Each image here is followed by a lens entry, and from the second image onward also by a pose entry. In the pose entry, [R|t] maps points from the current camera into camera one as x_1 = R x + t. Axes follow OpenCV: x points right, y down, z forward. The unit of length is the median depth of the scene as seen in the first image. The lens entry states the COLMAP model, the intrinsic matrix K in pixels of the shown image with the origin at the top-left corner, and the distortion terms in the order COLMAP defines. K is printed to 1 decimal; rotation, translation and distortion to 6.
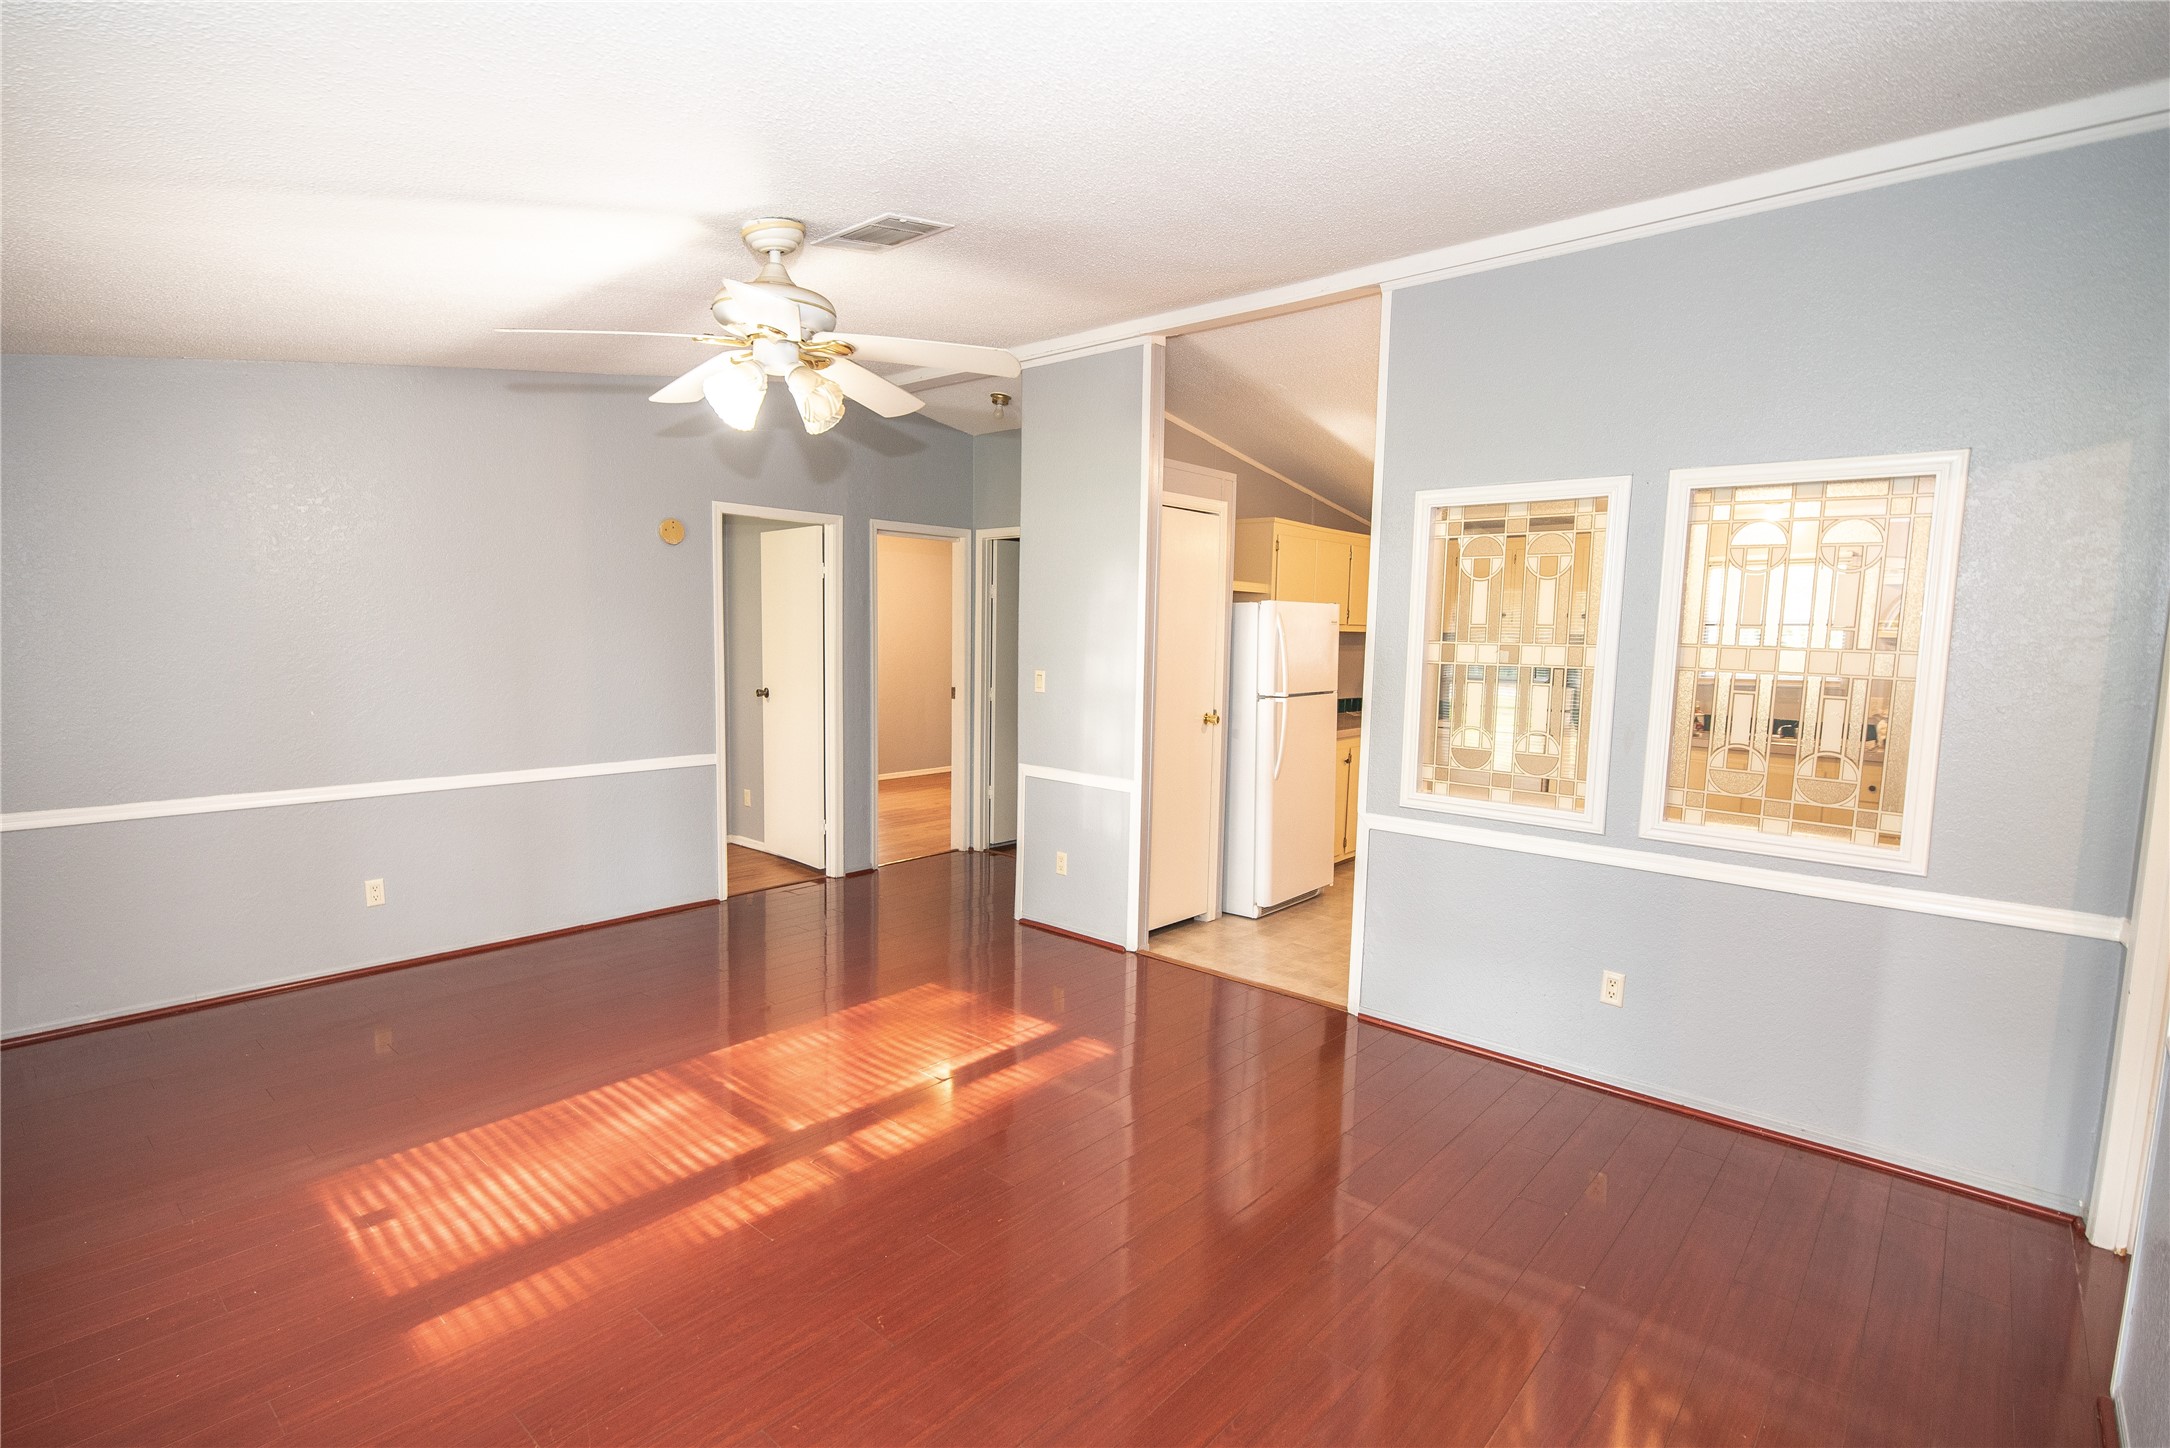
lens RADIAL K [[1034.0, 0, 1075.9], [0, 1034.0, 729.8], [0, 0, 1]] dist [-0.000628, -0.000018]
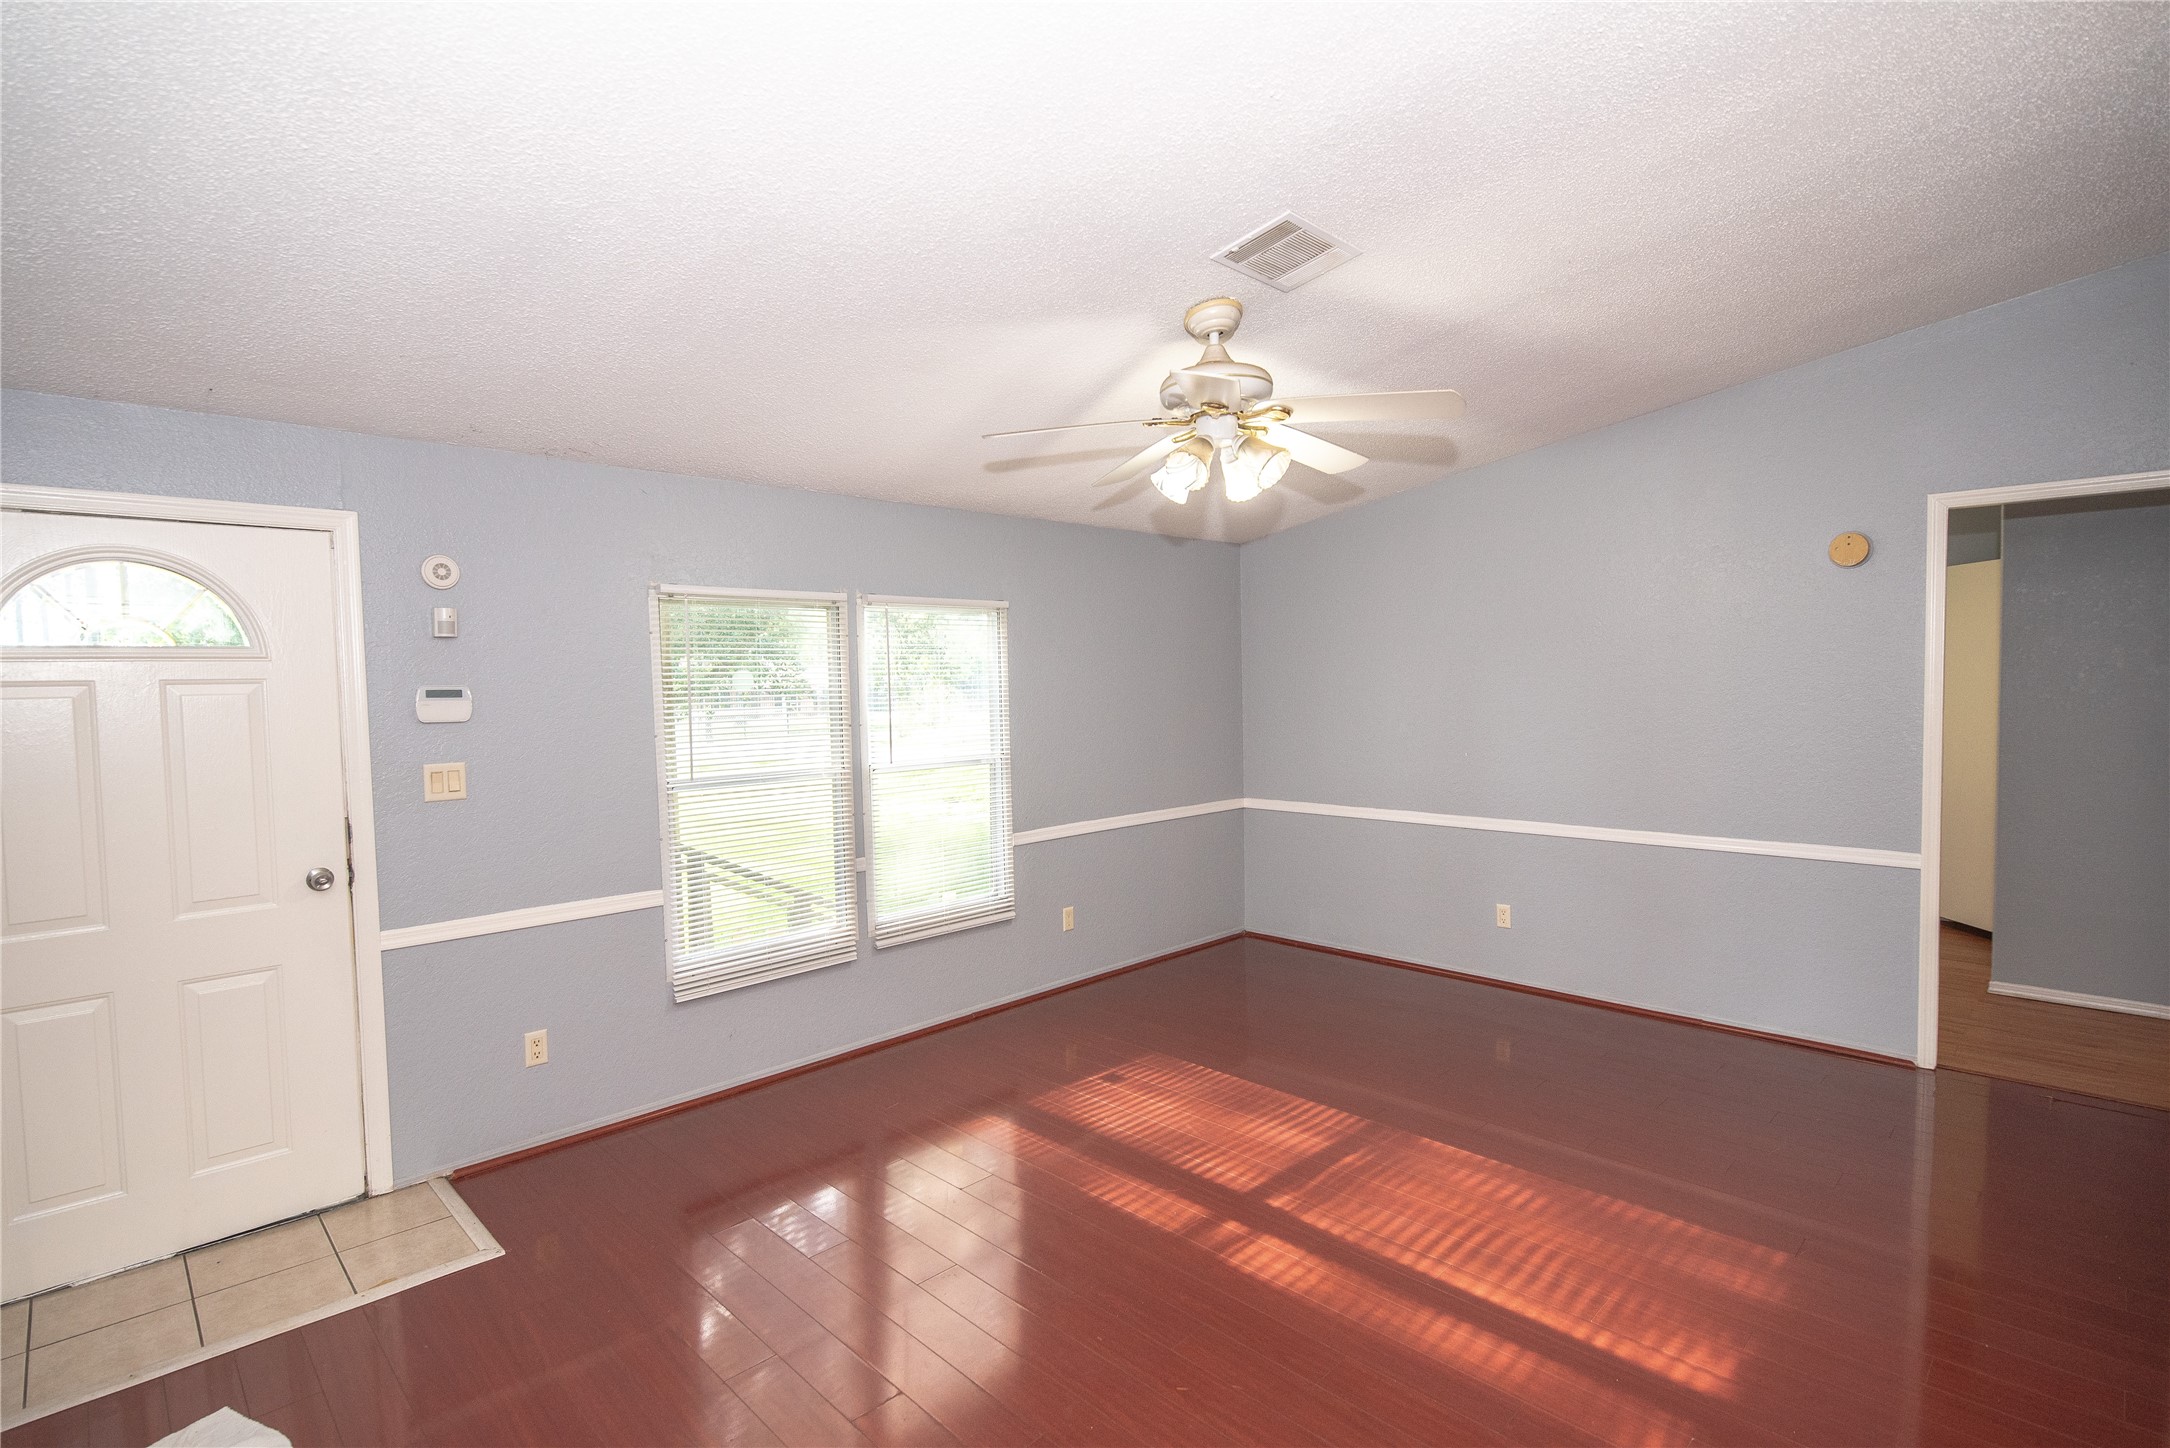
lens RADIAL K [[1034.0, 0, 1075.9], [0, 1034.0, 729.8], [0, 0, 1]] dist [-0.000628, -0.000018]
pose [[-0.068322, 0.034704, -0.997060, 0.655198], [-0.078315, 0.996124, 0.040038, -0.075177], [0.994585, 0.080820, -0.065339, 0.800908]]
